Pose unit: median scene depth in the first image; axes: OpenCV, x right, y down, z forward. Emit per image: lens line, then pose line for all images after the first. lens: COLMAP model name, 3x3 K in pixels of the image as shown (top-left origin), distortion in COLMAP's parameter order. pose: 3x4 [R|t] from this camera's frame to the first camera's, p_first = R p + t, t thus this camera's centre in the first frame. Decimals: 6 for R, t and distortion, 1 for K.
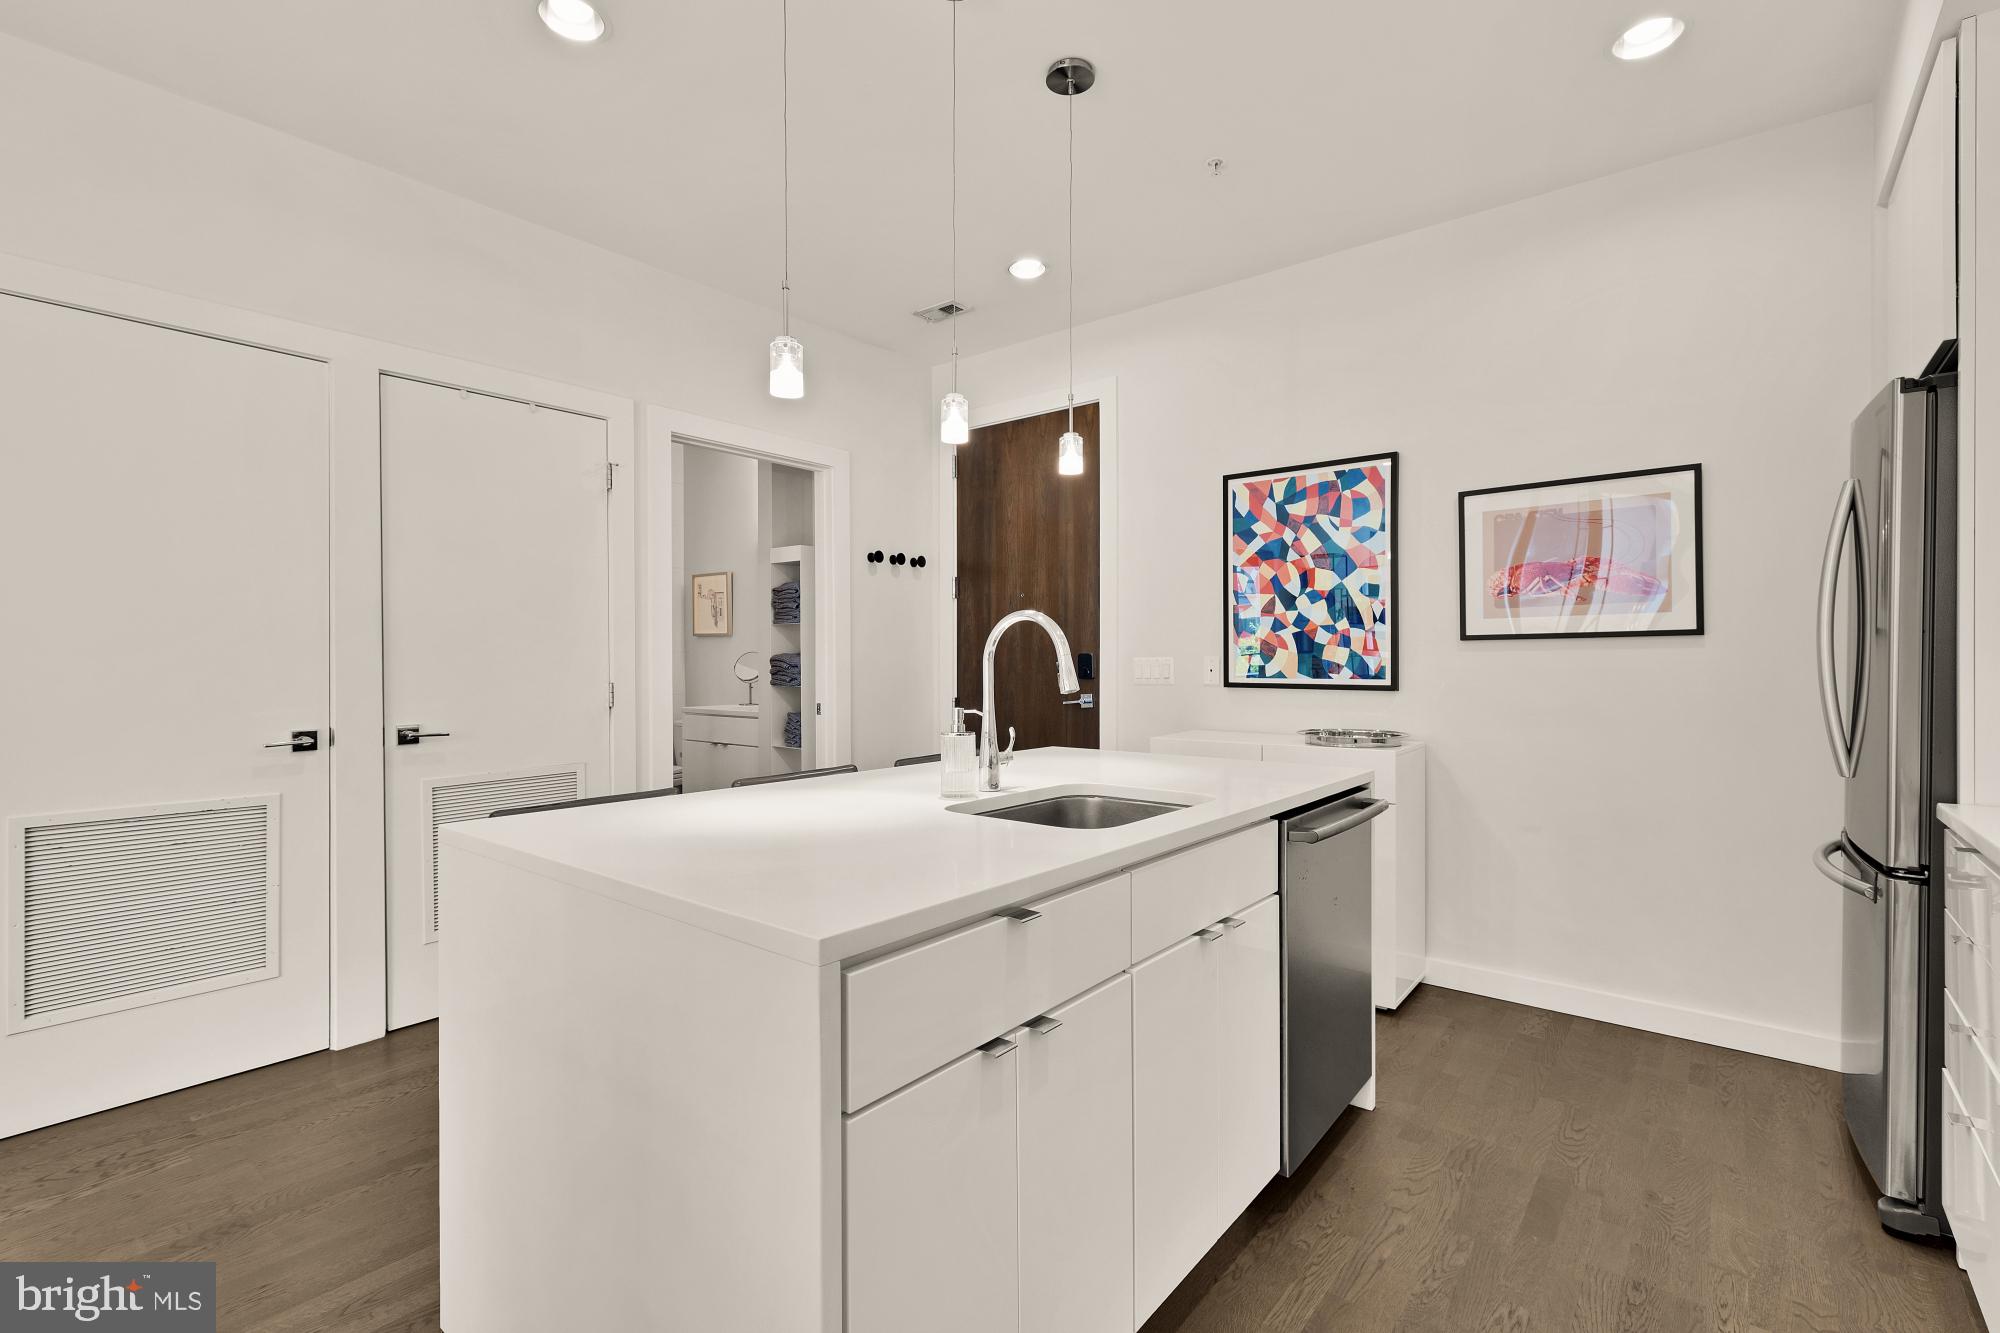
lens RADIAL K [[896.4, 0, 996.6], [0, 896.4, 662.4], [0, 0, 1]] dist [0.007229, -0.003299]
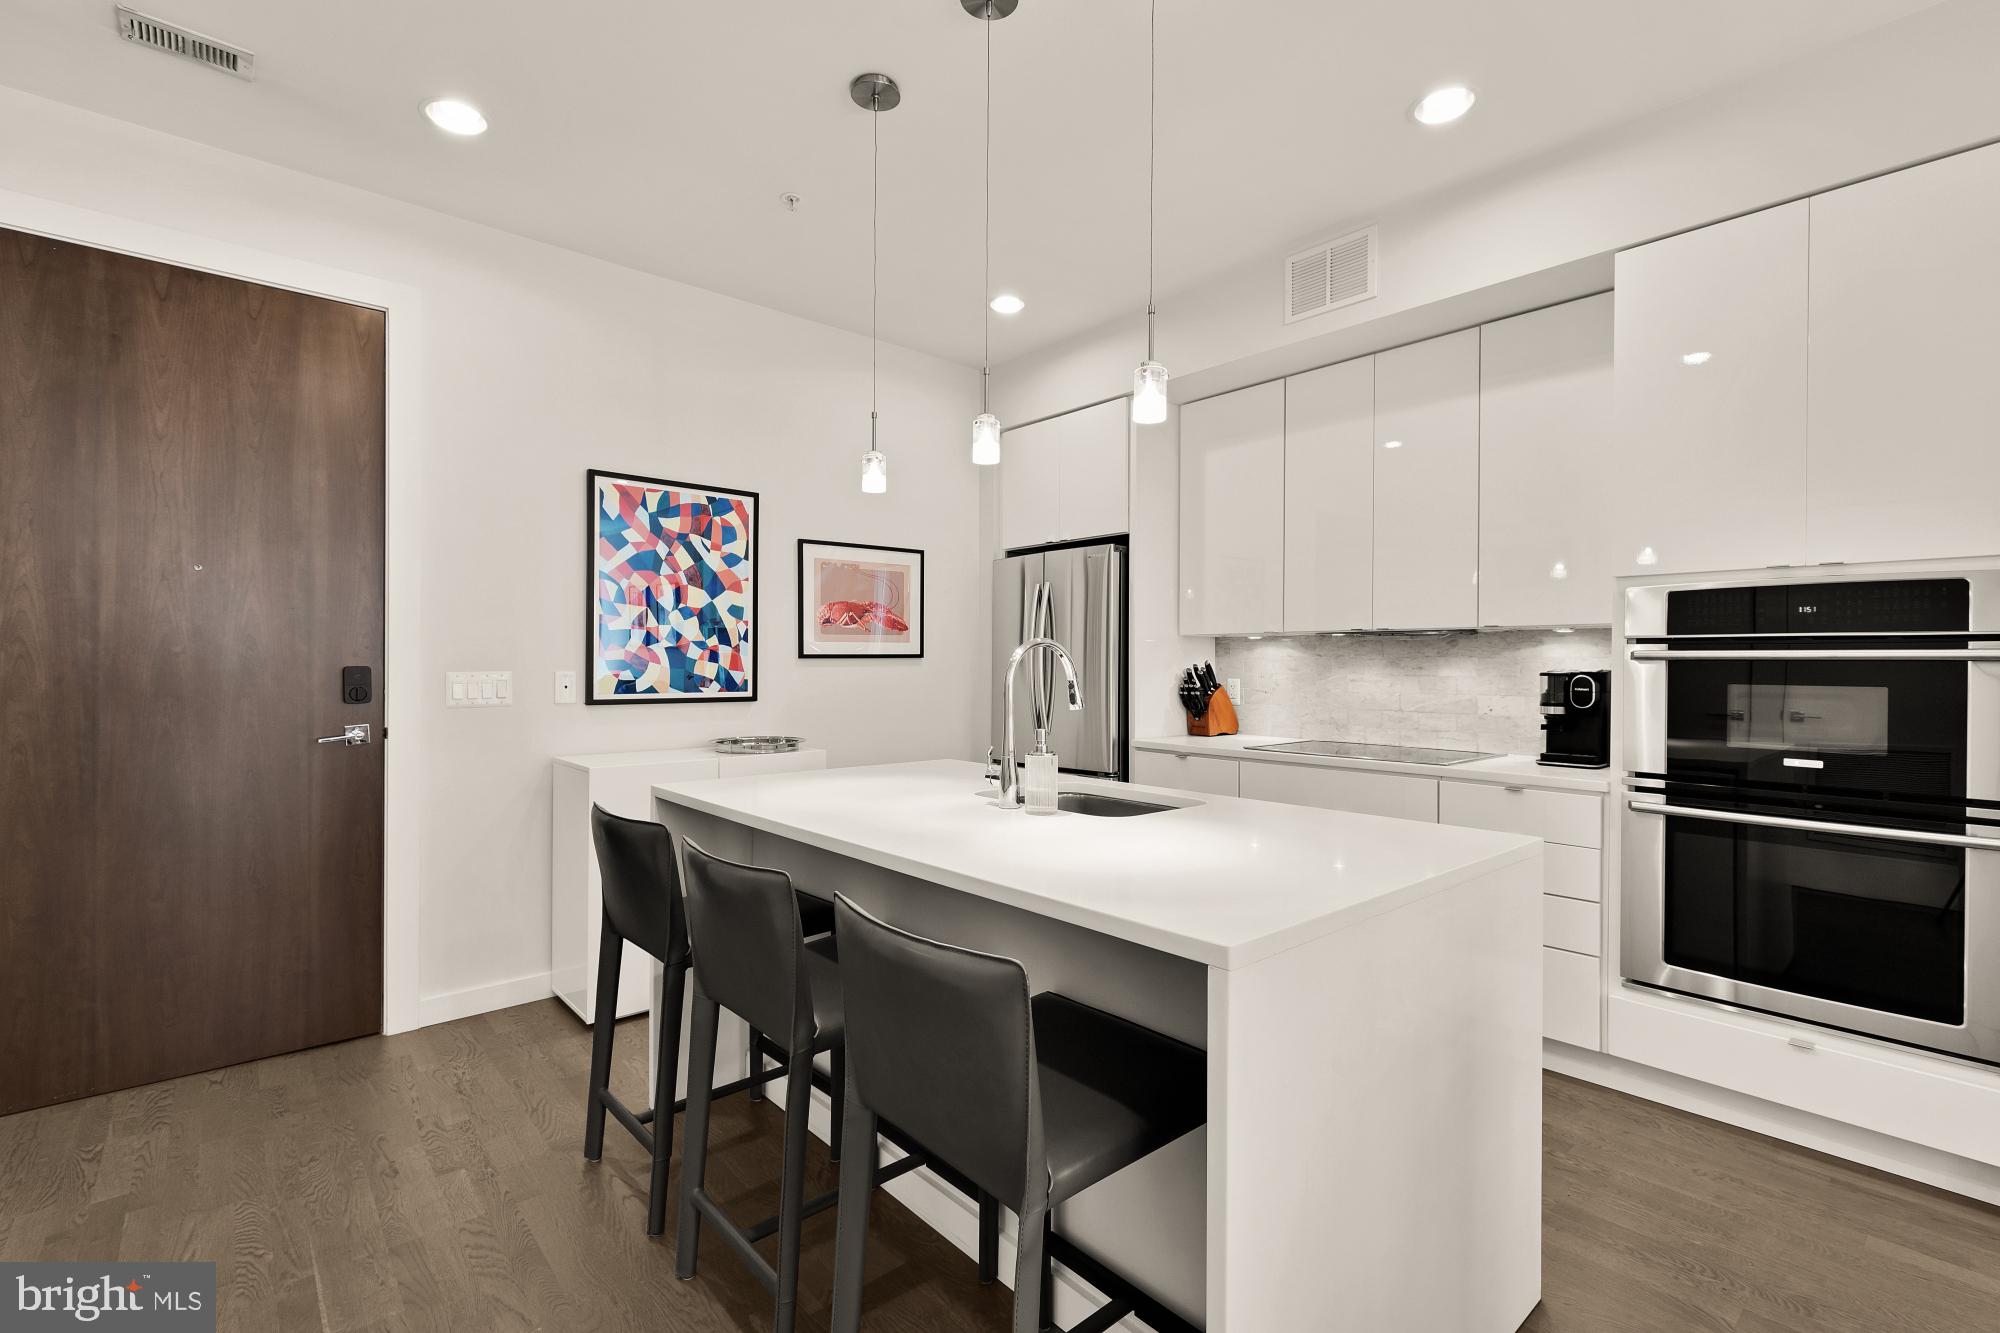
lens RADIAL K [[896.4, 0, 996.6], [0, 896.4, 668.6], [0, 0, 1]] dist [0.007229, -0.003299]
pose [[0.169228, -0.000242, 0.985577, -0.596868], [-0.000404, 1.000000, 0.000315, -0.009950], [-0.985577, -0.000452, 0.169228, 0.475561]]
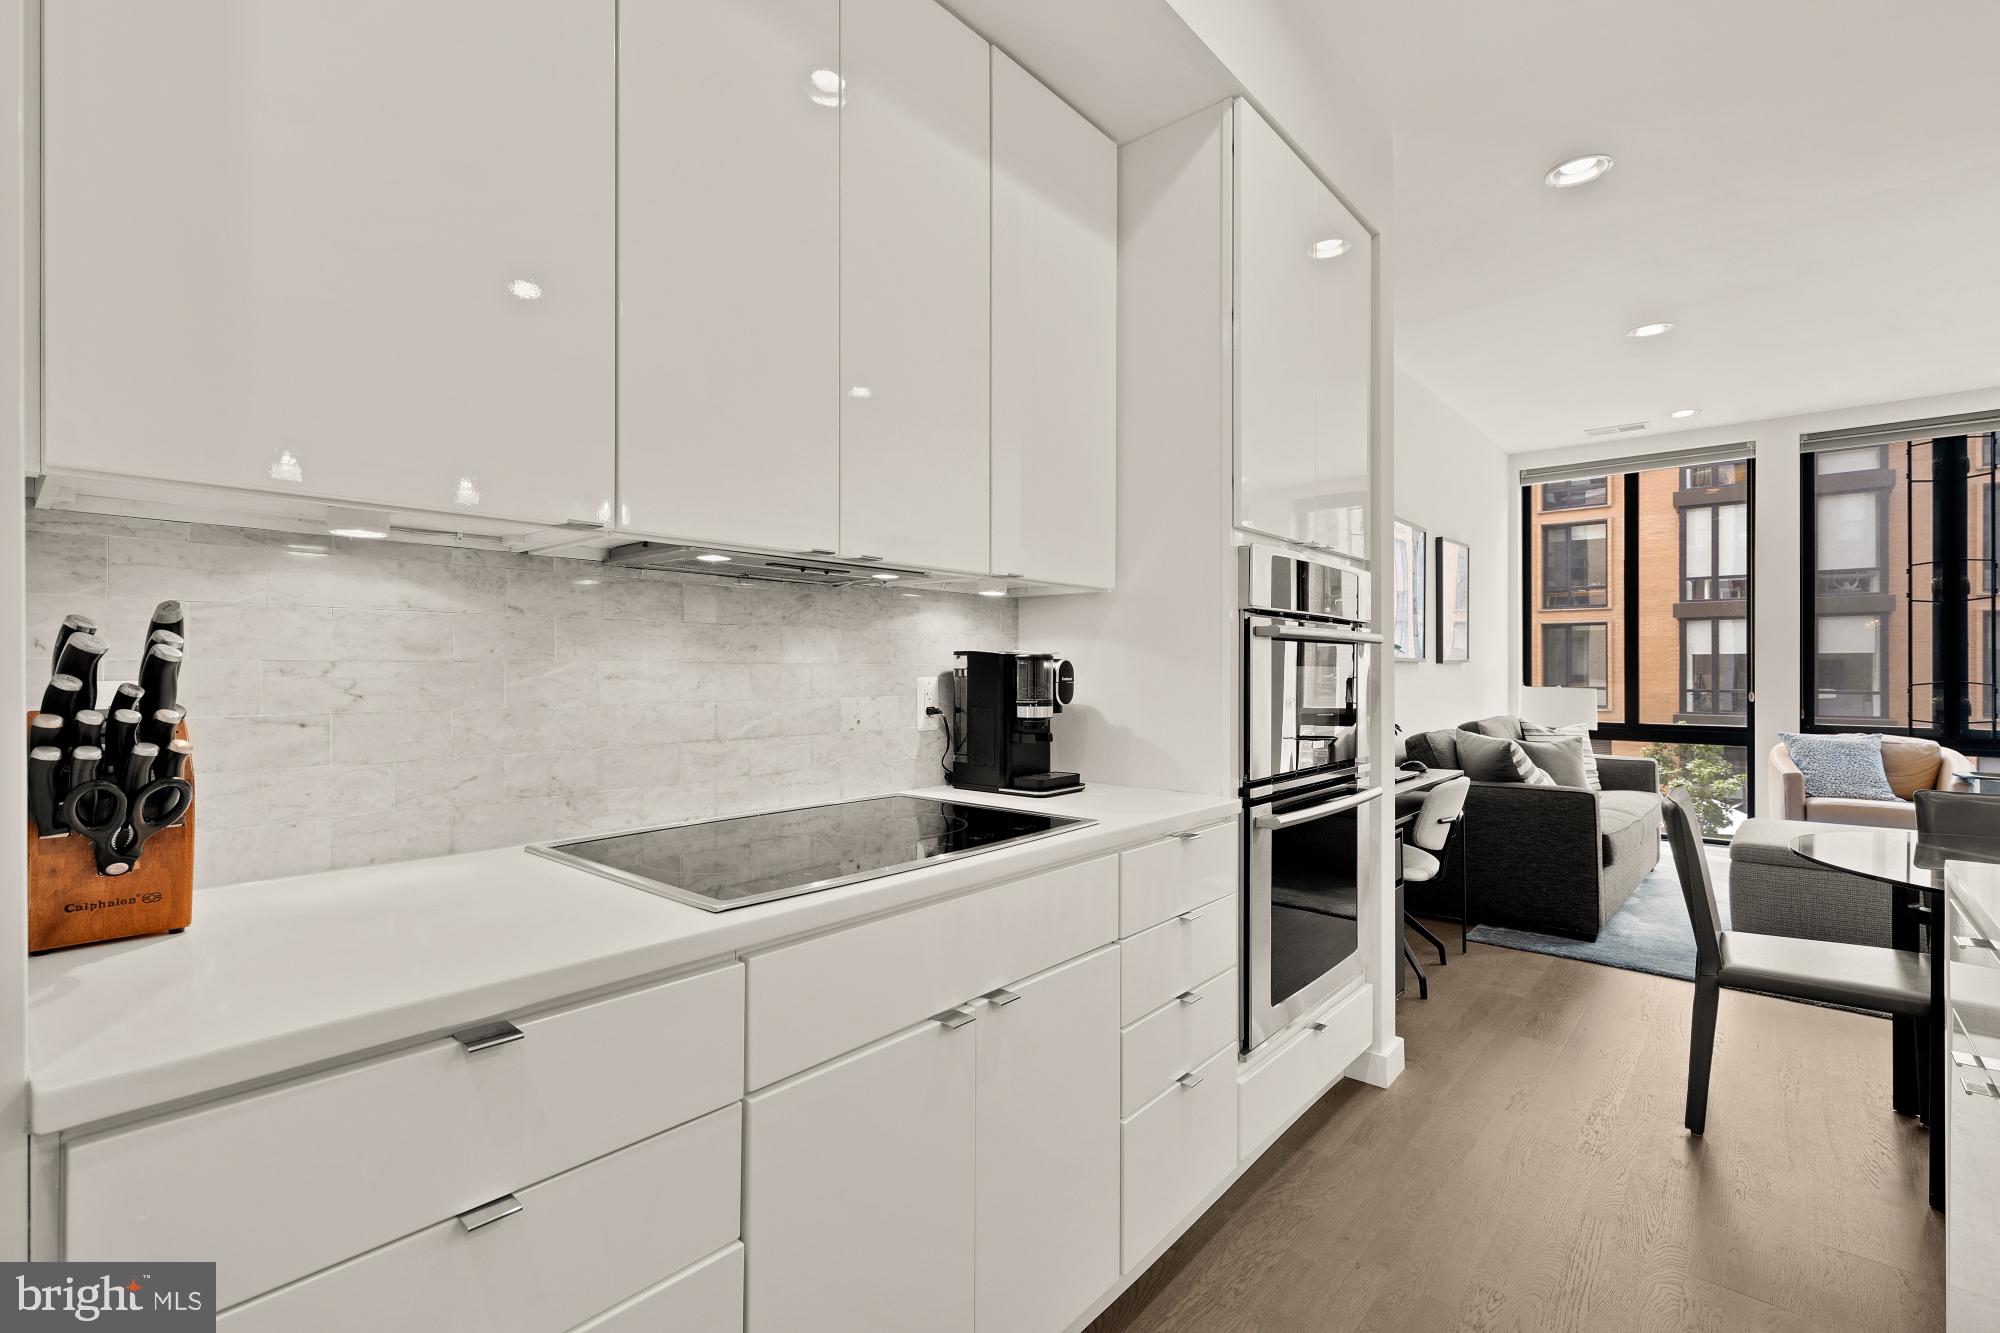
lens RADIAL K [[896.4, 0, 1000.1], [0, 896.4, 669.5], [0, 0, 1]] dist [0.007229, -0.003299]
pose [[-0.999372, 0.003458, 0.035258, 0.334035], [0.003725, 0.999965, 0.007486, -0.001404], [-0.035231, 0.007613, -0.999350, 0.660452]]
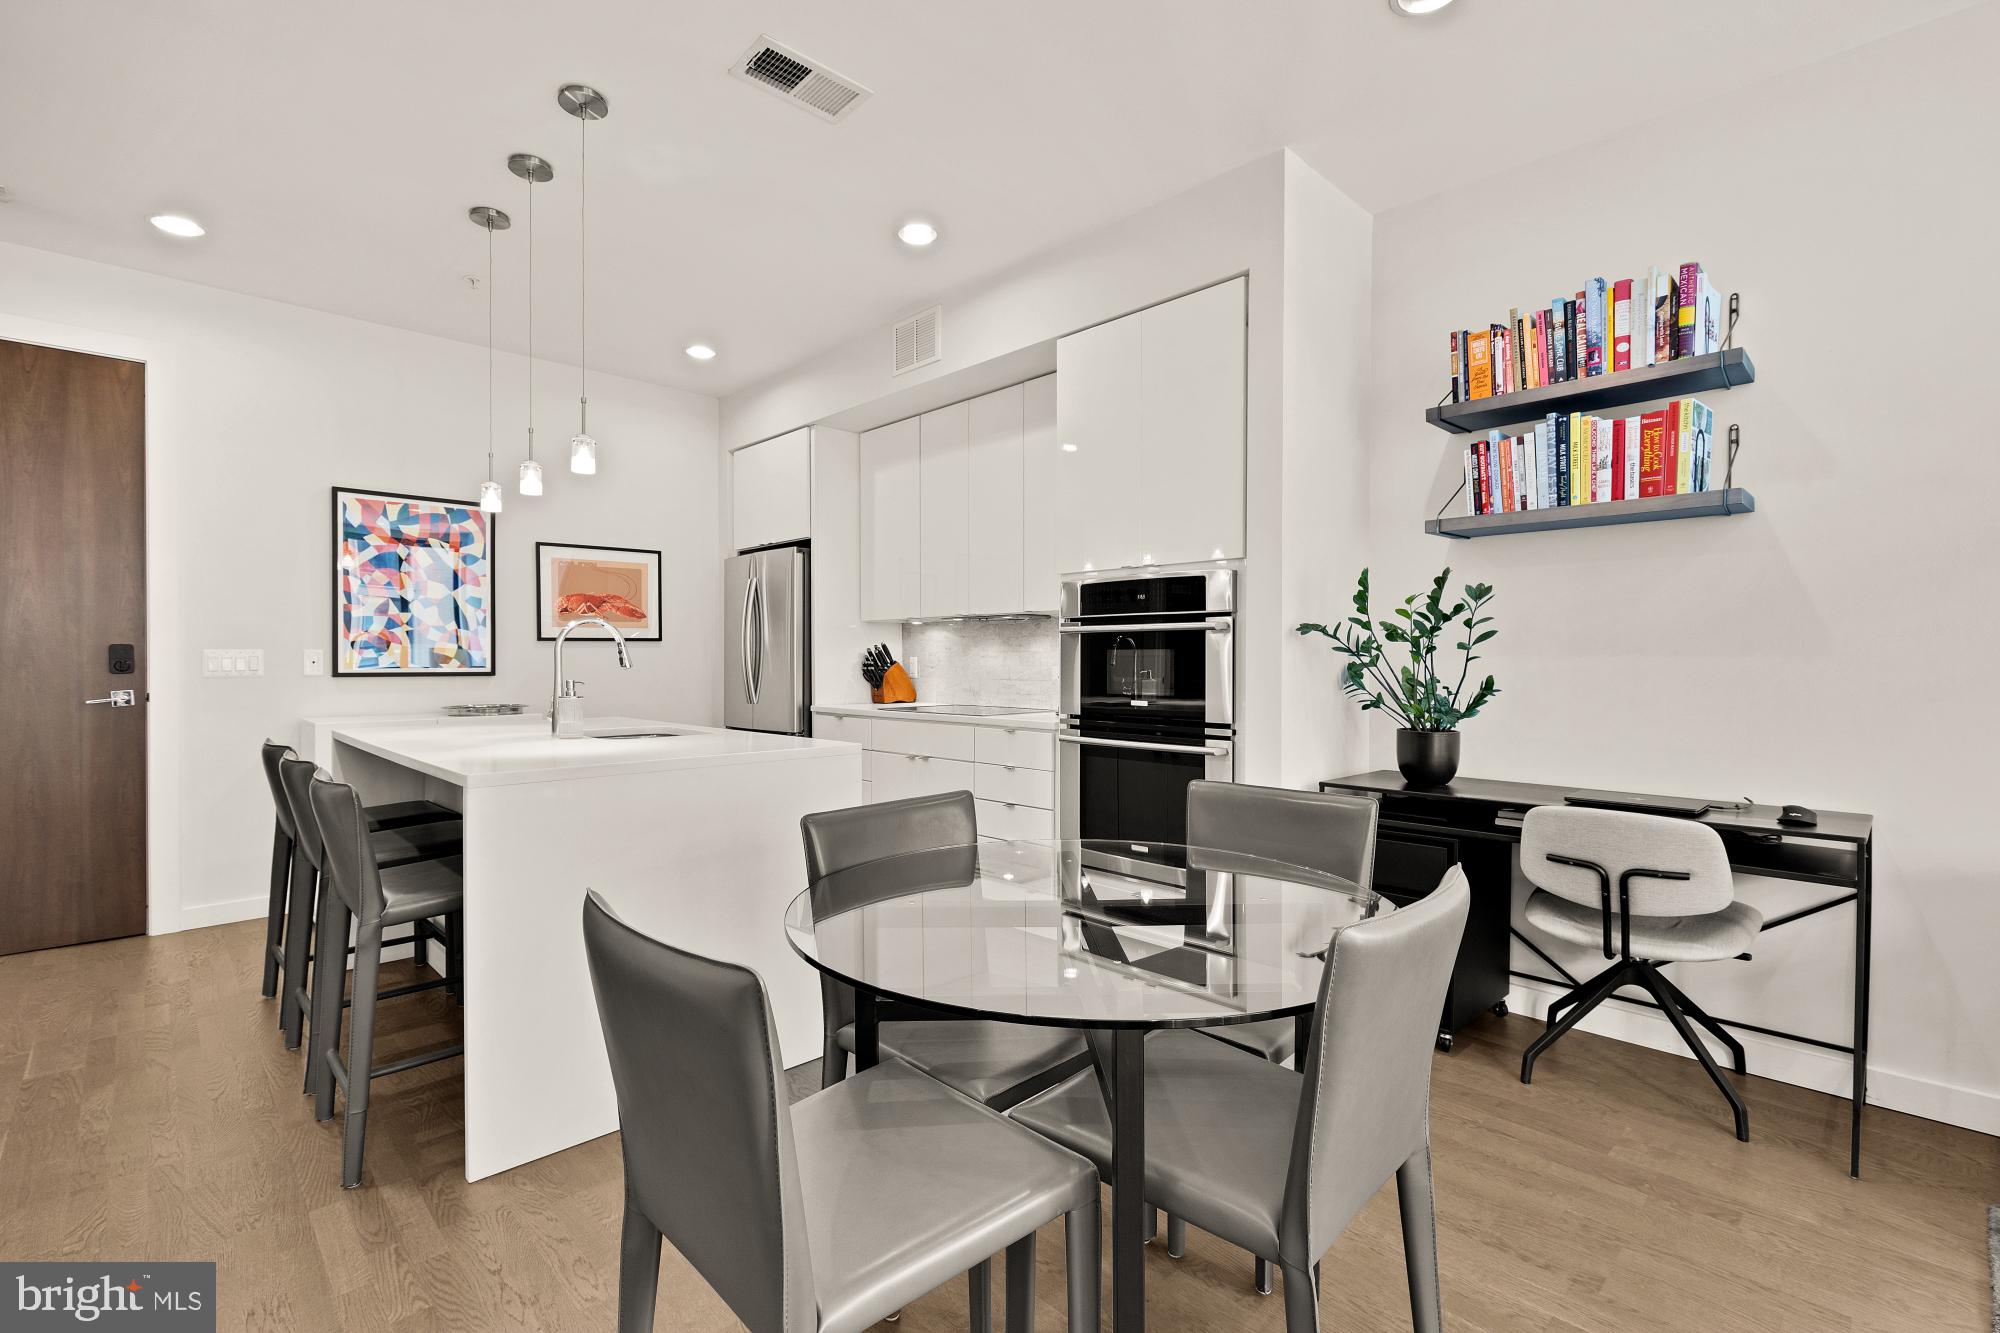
lens RADIAL K [[896.4, 0, 992.5], [0, 896.4, 668.1], [0, 0, 1]] dist [0.007229, -0.003299]
pose [[0.119847, -0.005459, 0.992777, -0.802023], [0.004688, 0.999977, 0.004932, 0.015974], [-0.992781, 0.004063, 0.119870, 0.060170]]
